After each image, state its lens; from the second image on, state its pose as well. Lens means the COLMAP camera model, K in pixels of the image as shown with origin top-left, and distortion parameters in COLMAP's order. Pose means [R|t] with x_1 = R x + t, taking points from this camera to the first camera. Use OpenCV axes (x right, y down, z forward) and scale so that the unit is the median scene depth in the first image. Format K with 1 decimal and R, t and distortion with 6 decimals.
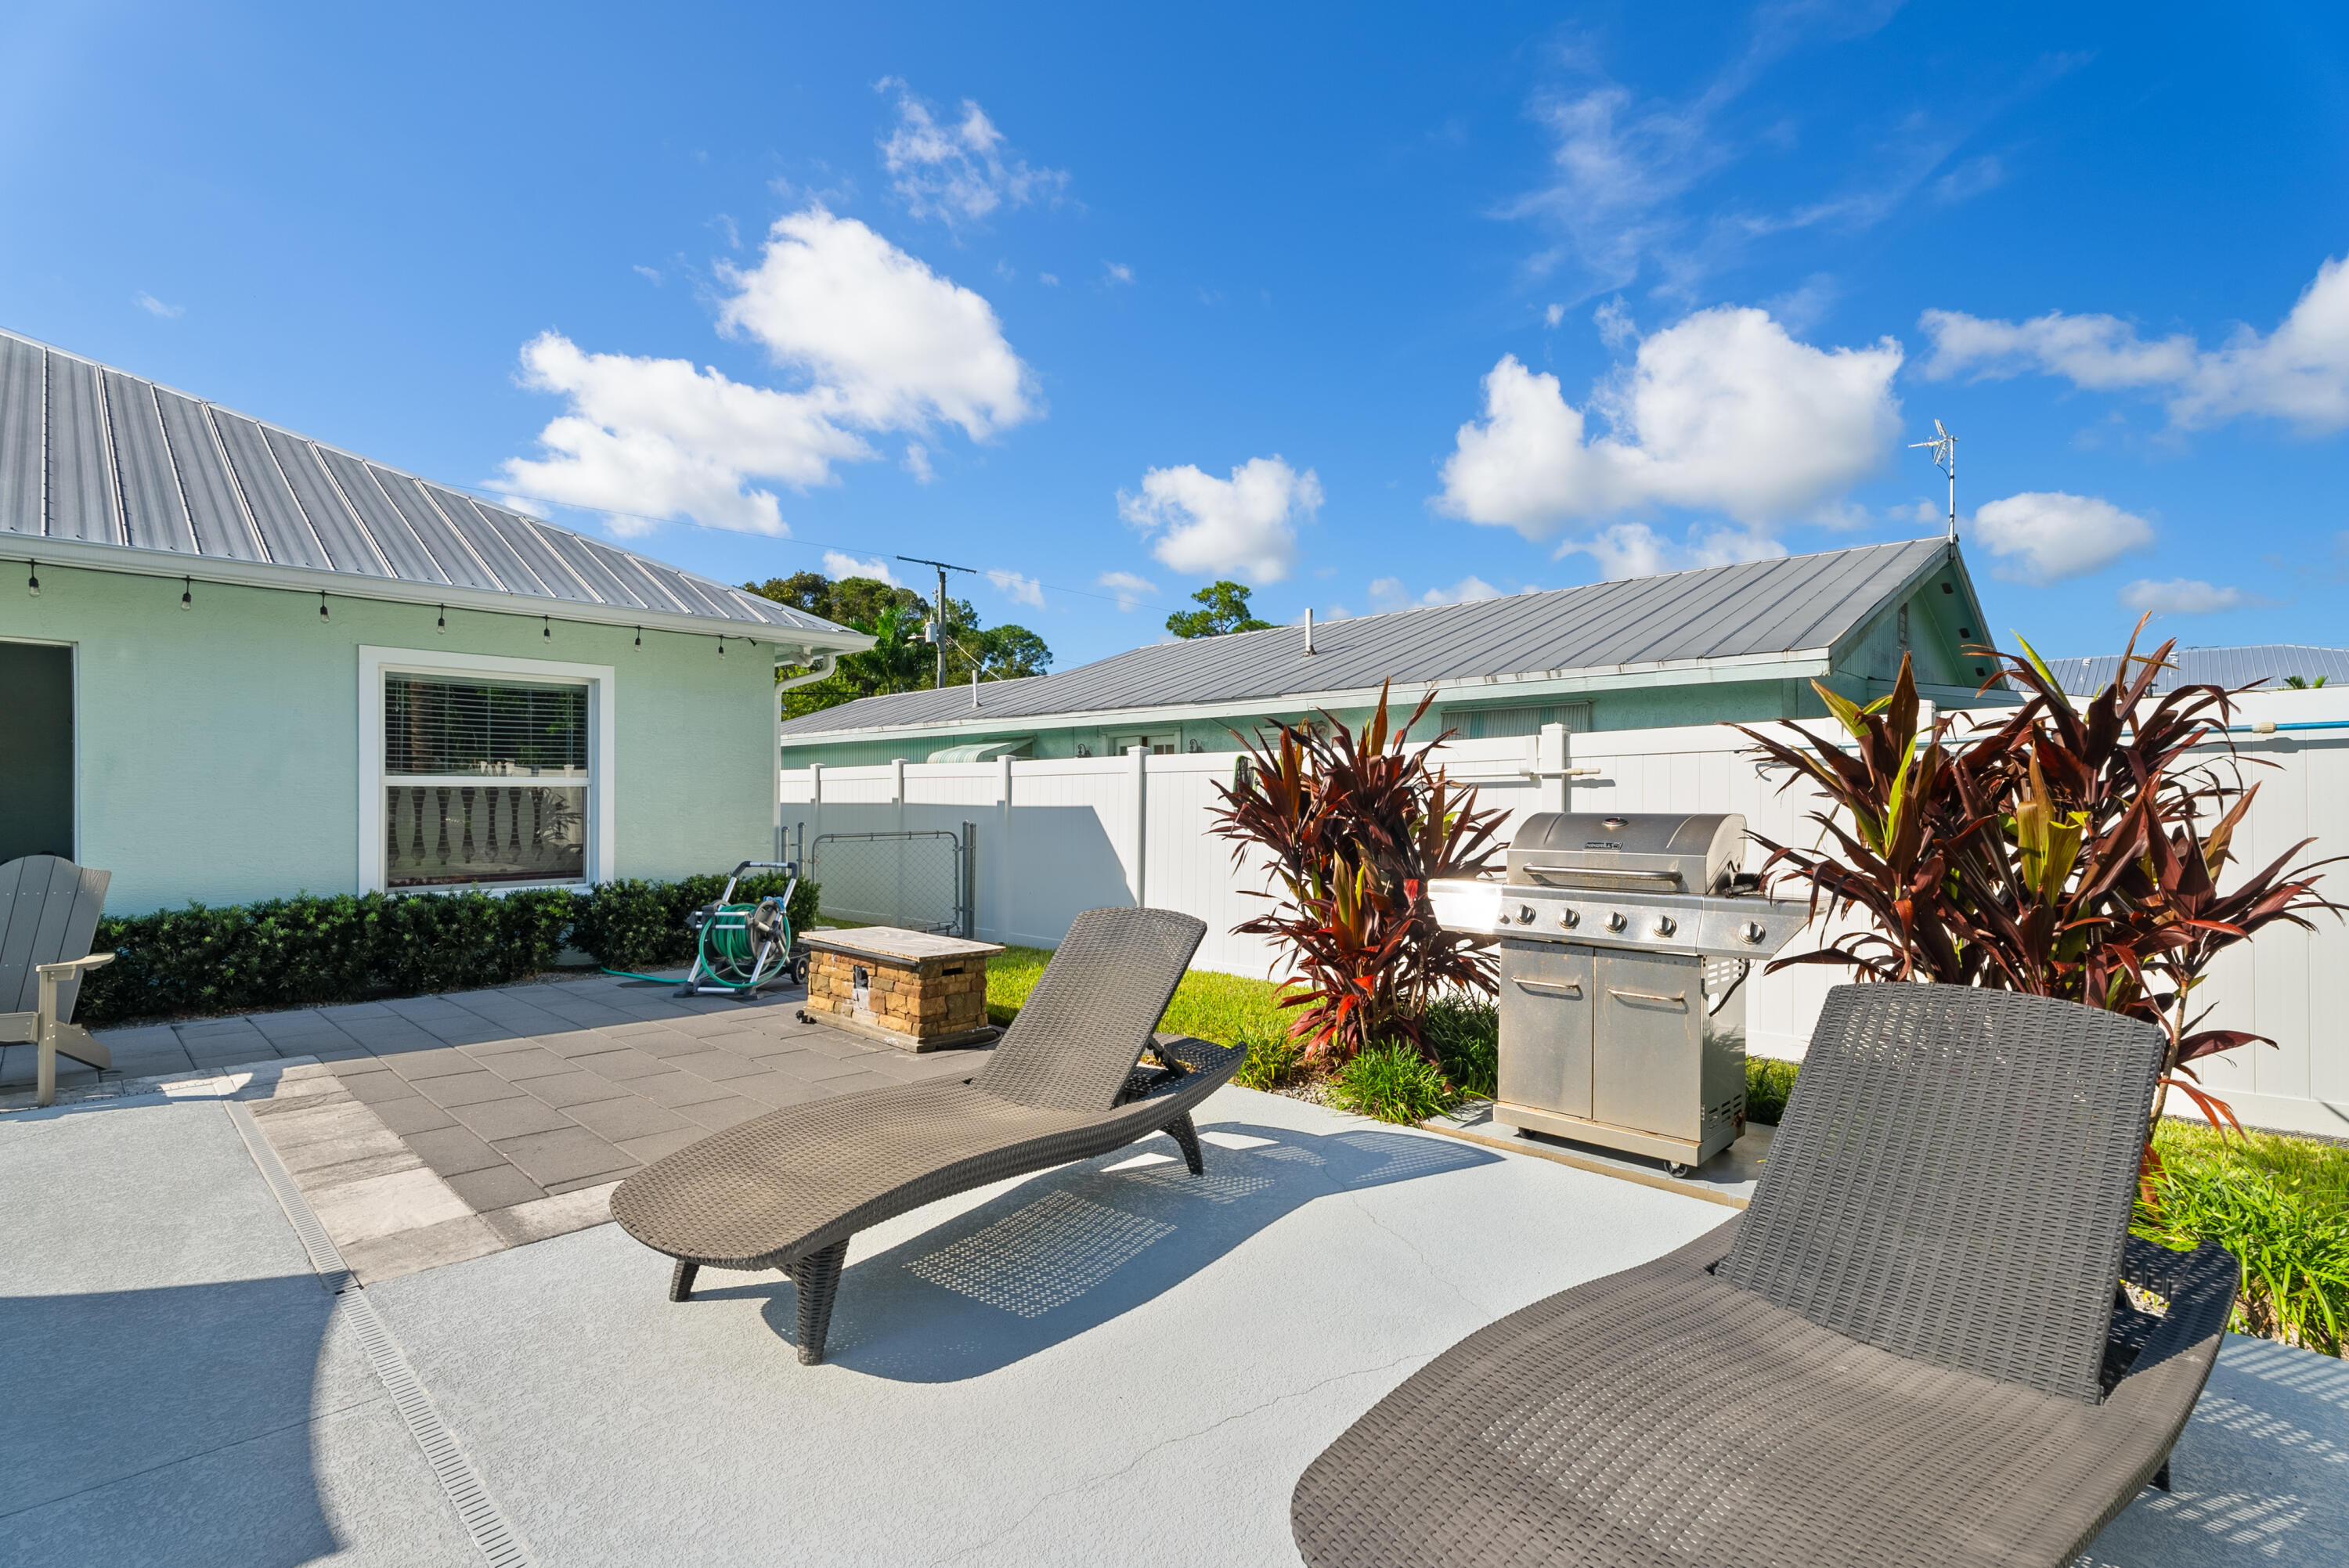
lens RADIAL K [[1052.8, 0, 1182.5], [0, 1052.8, 792.4], [0, 0, 1]] dist [-0.000756, 0.000292]
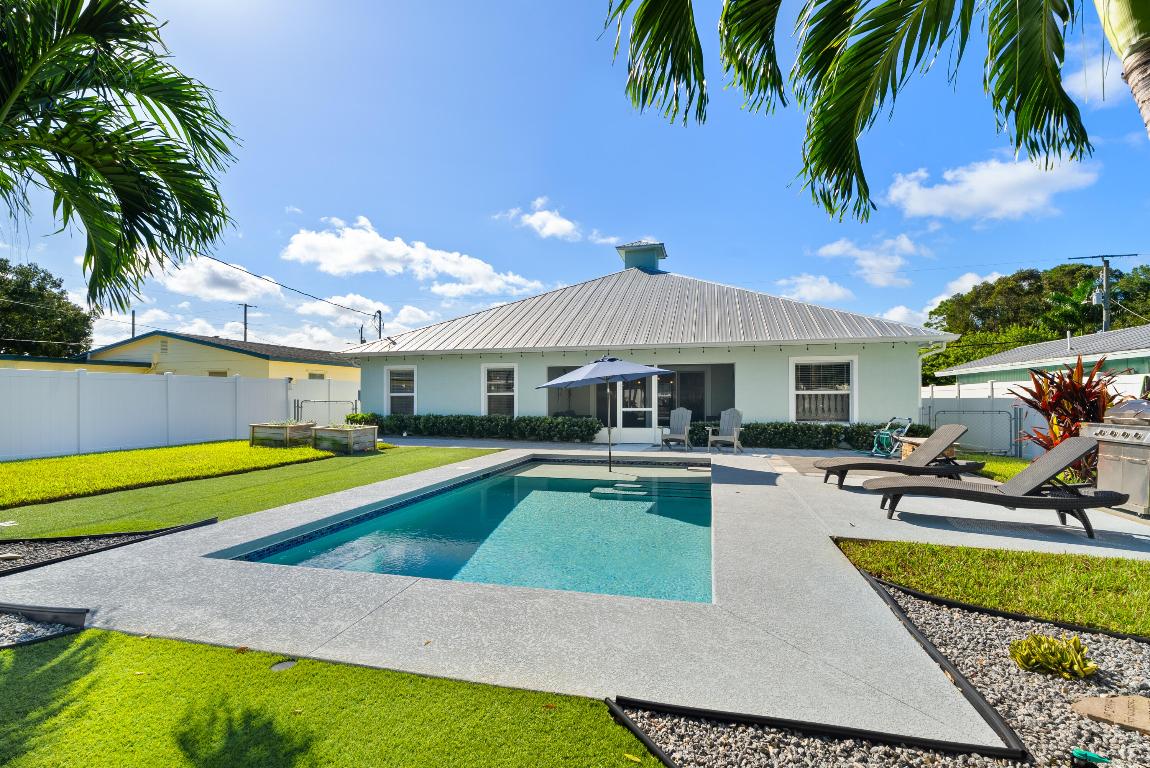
lens RADIAL K [[515.5, 0, 574.3], [0, 515.5, 392.5], [0, 0, 1]] dist [-0.000756, 0.000292]
pose [[0.470574, -0.009778, -0.882306, 0.484120], [0.001711, 0.999947, -0.010170, 0.006713], [0.882359, 0.003276, 0.470565, -0.547862]]
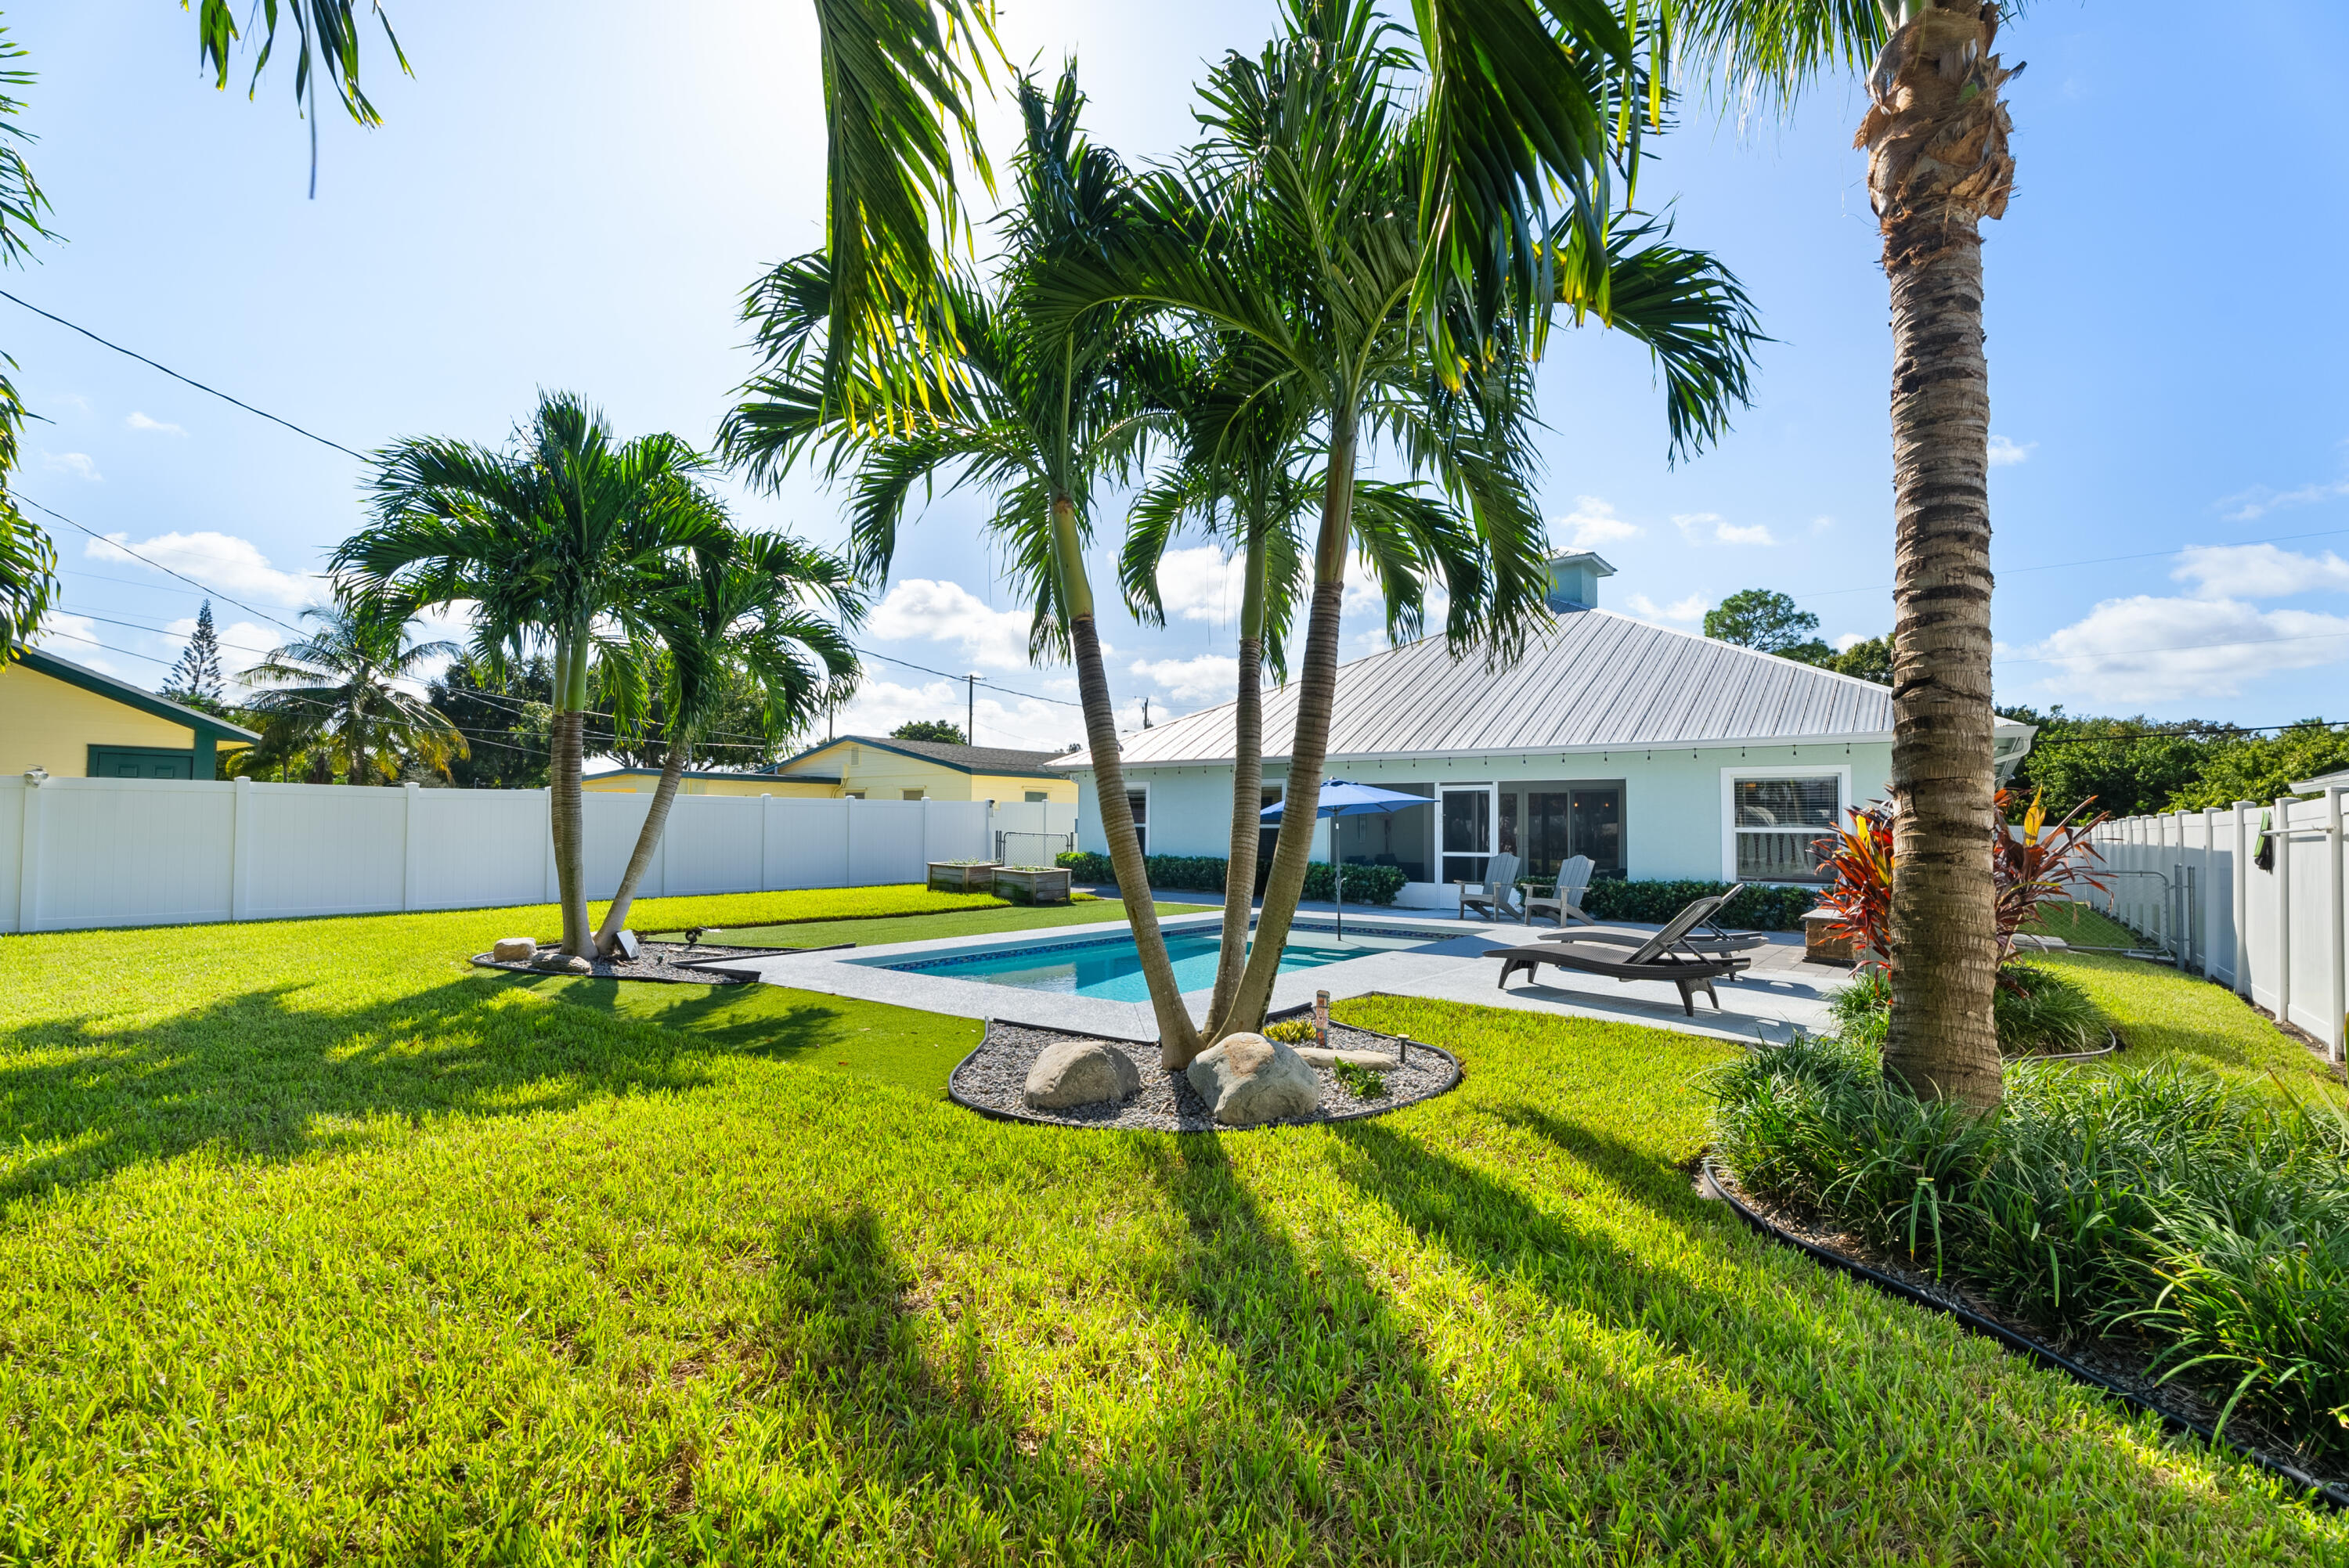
lens RADIAL K [[1052.8, 0, 1181.5], [0, 1052.8, 796.5], [0, 0, 1]] dist [-0.000756, 0.000292]
pose [[0.100893, -0.025612, -0.994568, 1.245247], [-0.008630, 0.999608, -0.026617, -0.012542], [0.994860, 0.011269, 0.100632, -0.327366]]
